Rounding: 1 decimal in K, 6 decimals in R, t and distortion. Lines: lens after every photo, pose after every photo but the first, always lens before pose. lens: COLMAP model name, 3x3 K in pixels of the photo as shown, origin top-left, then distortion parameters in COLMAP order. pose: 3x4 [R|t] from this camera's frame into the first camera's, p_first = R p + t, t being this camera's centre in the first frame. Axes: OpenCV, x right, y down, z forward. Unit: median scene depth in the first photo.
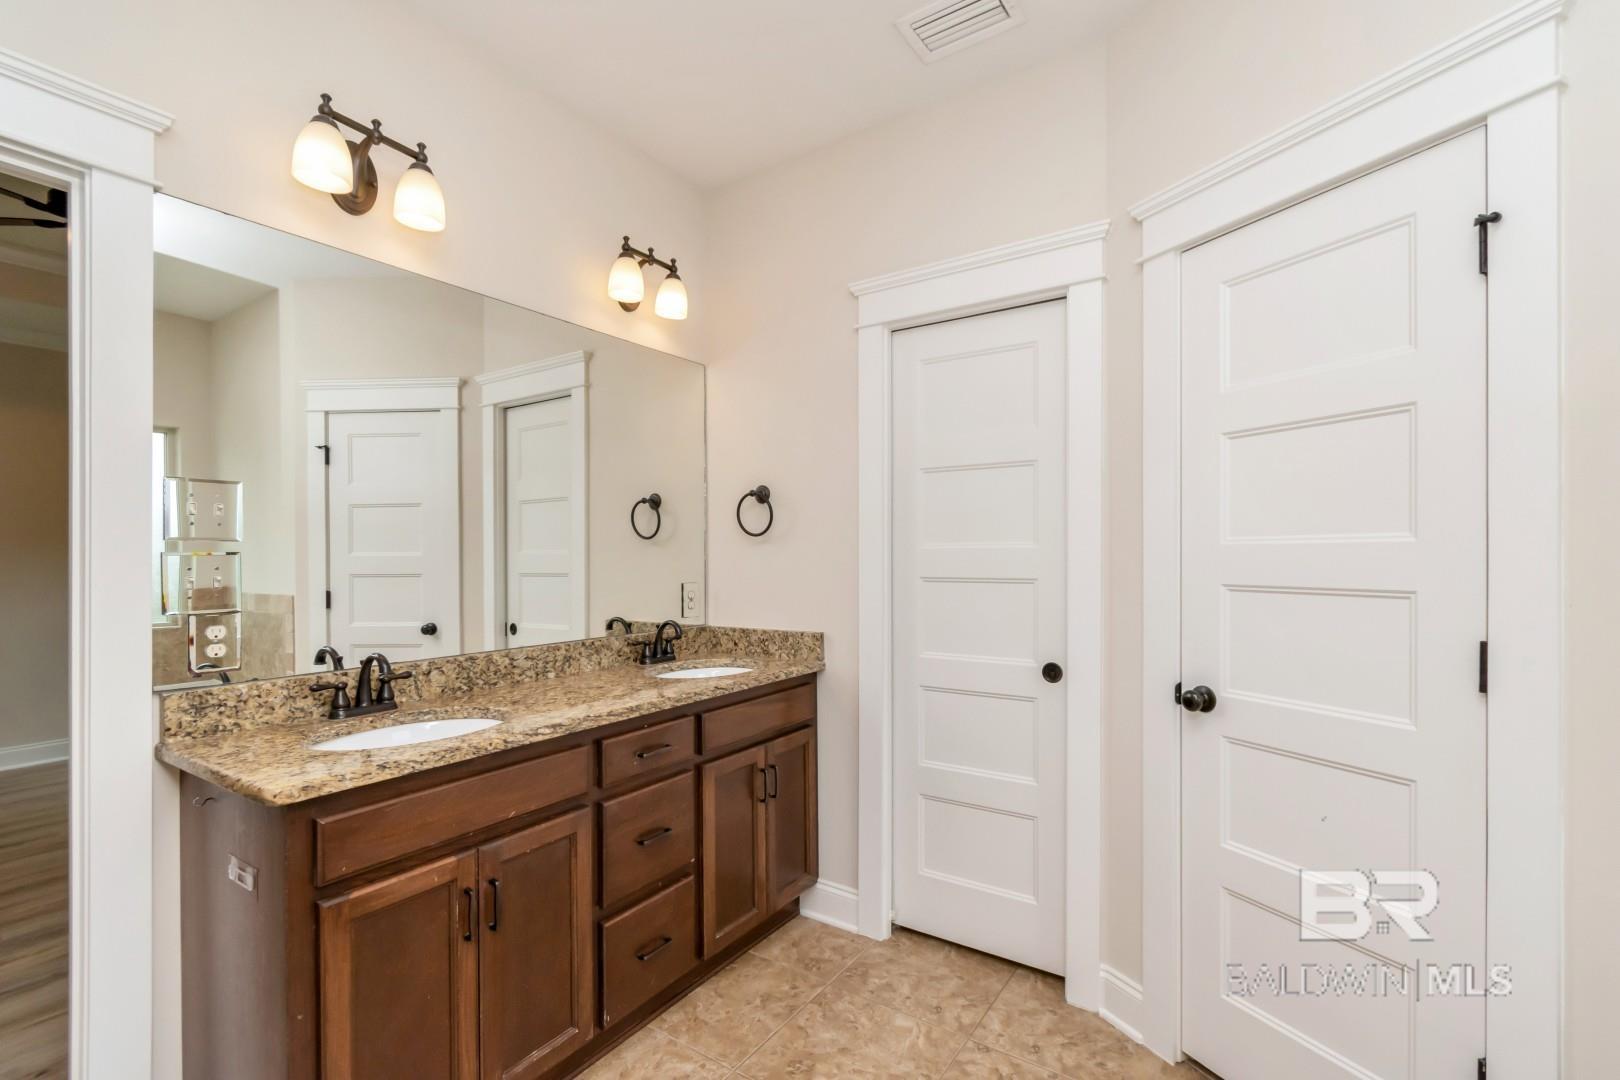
lens RADIAL K [[717.9, 0, 803.6], [0, 717.9, 555.7], [0, 0, 1]] dist [0.004587, -0.002006]
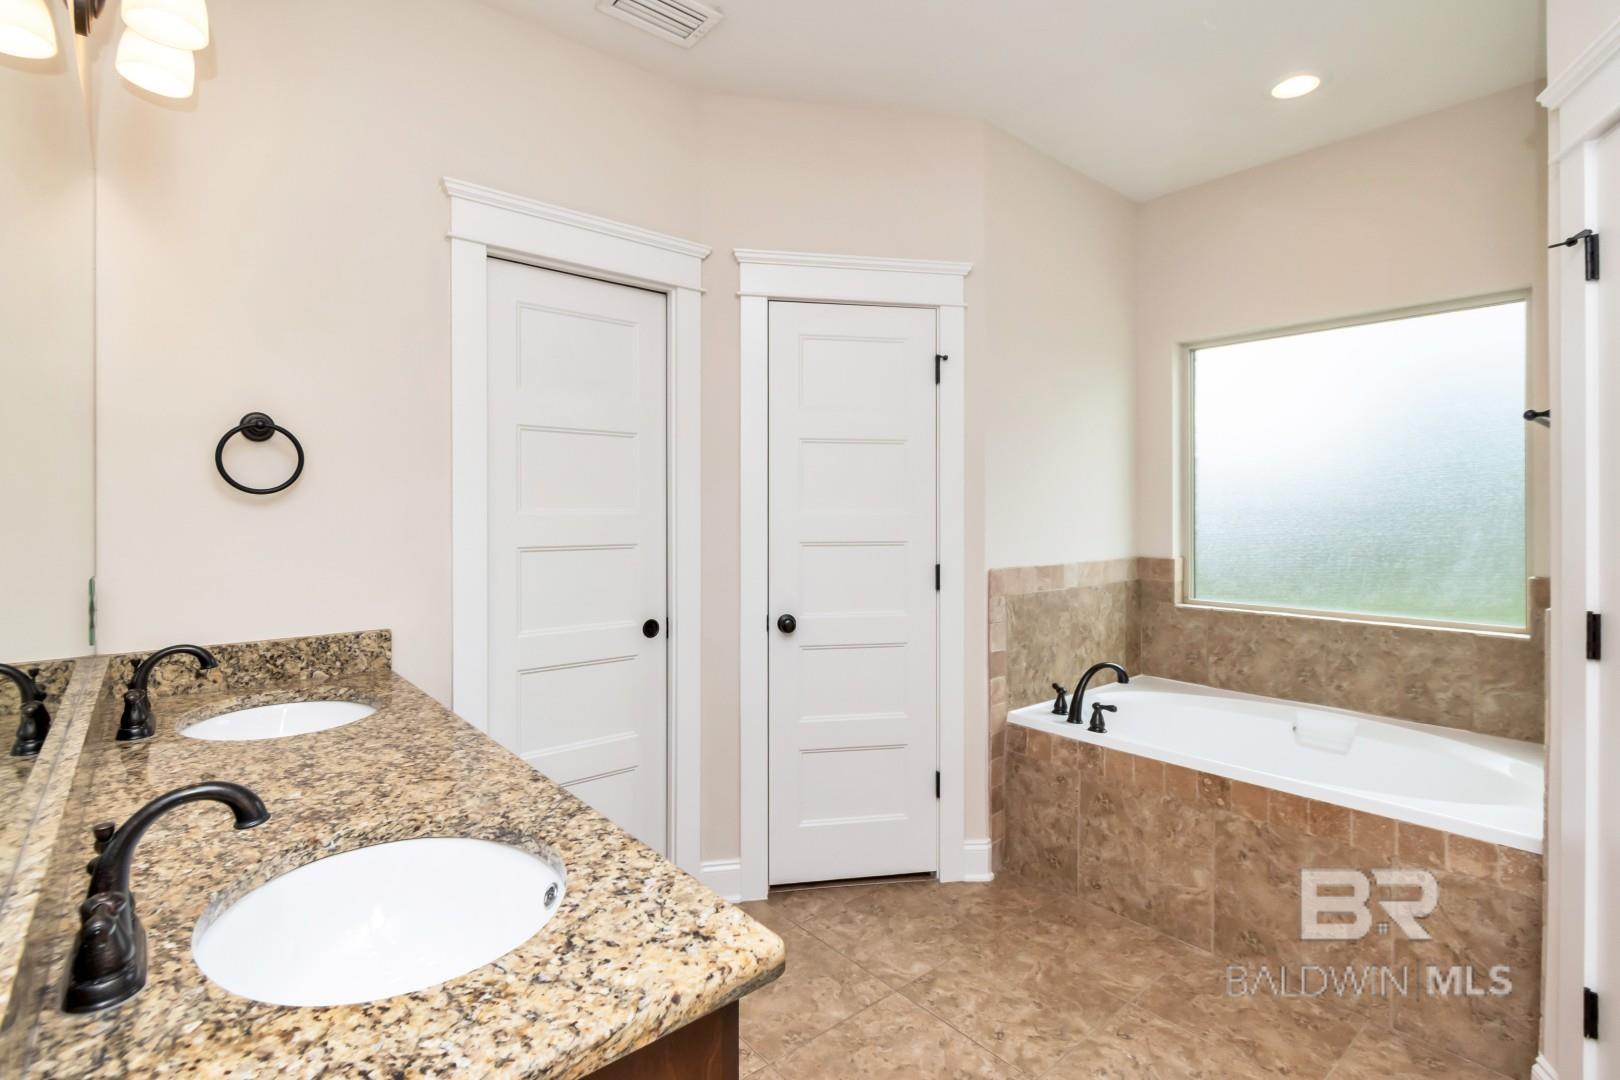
lens RADIAL K [[777.0, 0, 811.2], [0, 777.0, 510.6], [0, 0, 1]] dist [0.000232, -0.001380]
pose [[0.268417, 0.005750, 0.963286, -0.761943], [-0.001065, 0.999983, -0.005672, -0.011739], [-0.963302, 0.000496, 0.268419, 0.460550]]
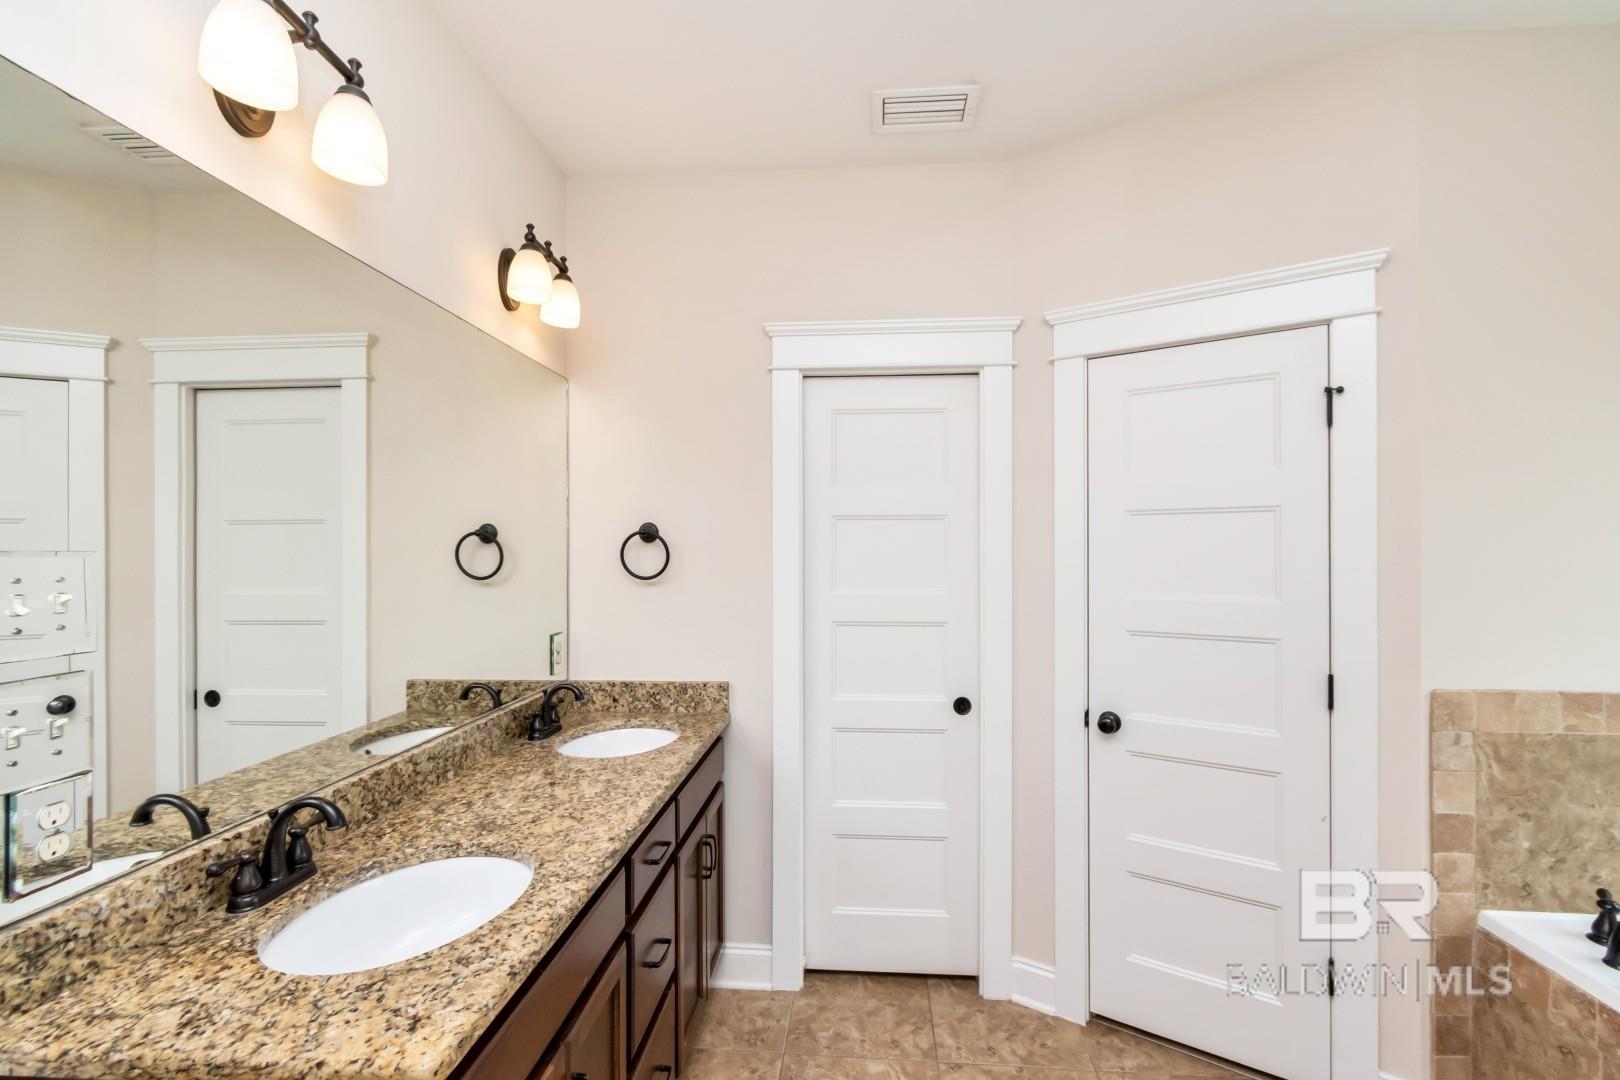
lens RADIAL K [[717.9, 0, 805.5], [0, 717.9, 547.4], [0, 0, 1]] dist [0.004587, -0.002006]
pose [[0.869422, 0.004572, 0.494049, -0.436308], [-0.000973, 0.999971, -0.007542, -0.078458], [-0.494069, 0.006076, 0.869401, 0.150407]]
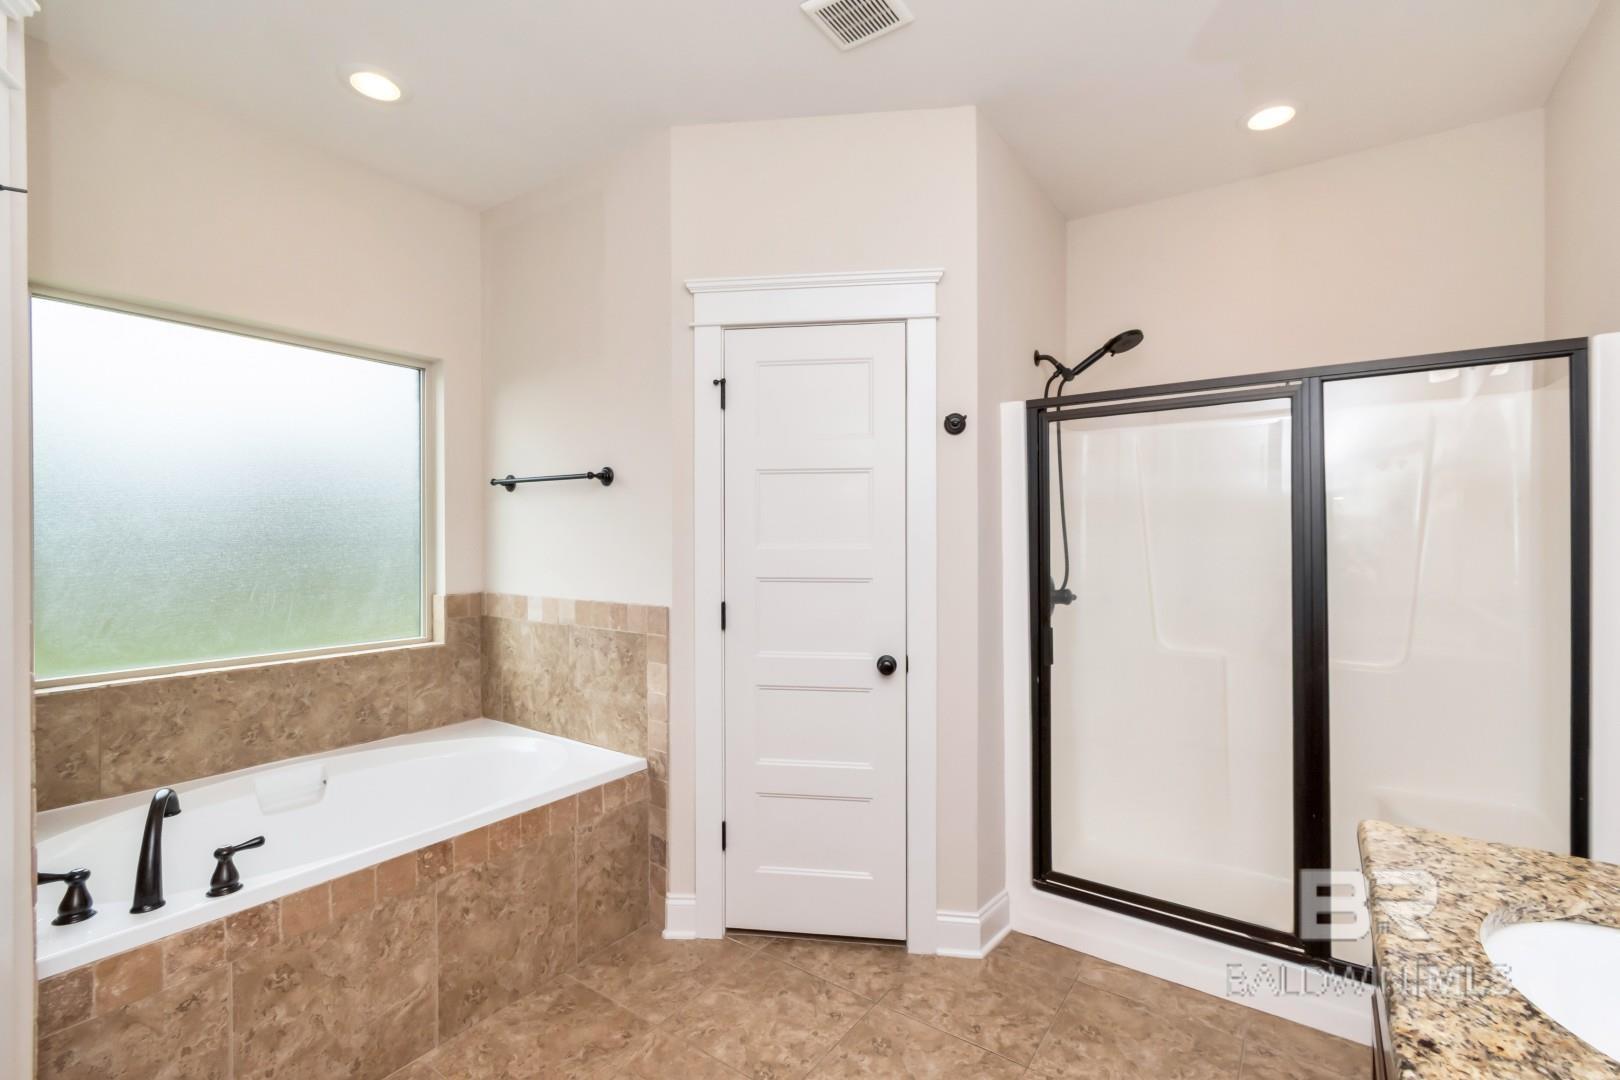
lens RADIAL K [[717.9, 0, 807.8], [0, 717.9, 540.9], [0, 0, 1]] dist [0.004587, -0.002006]
pose [[-0.999947, 0.005316, 0.008859, -0.015471], [0.005374, 0.999965, 0.006457, -0.026395], [-0.008825, 0.006504, -0.999940, 1.103358]]
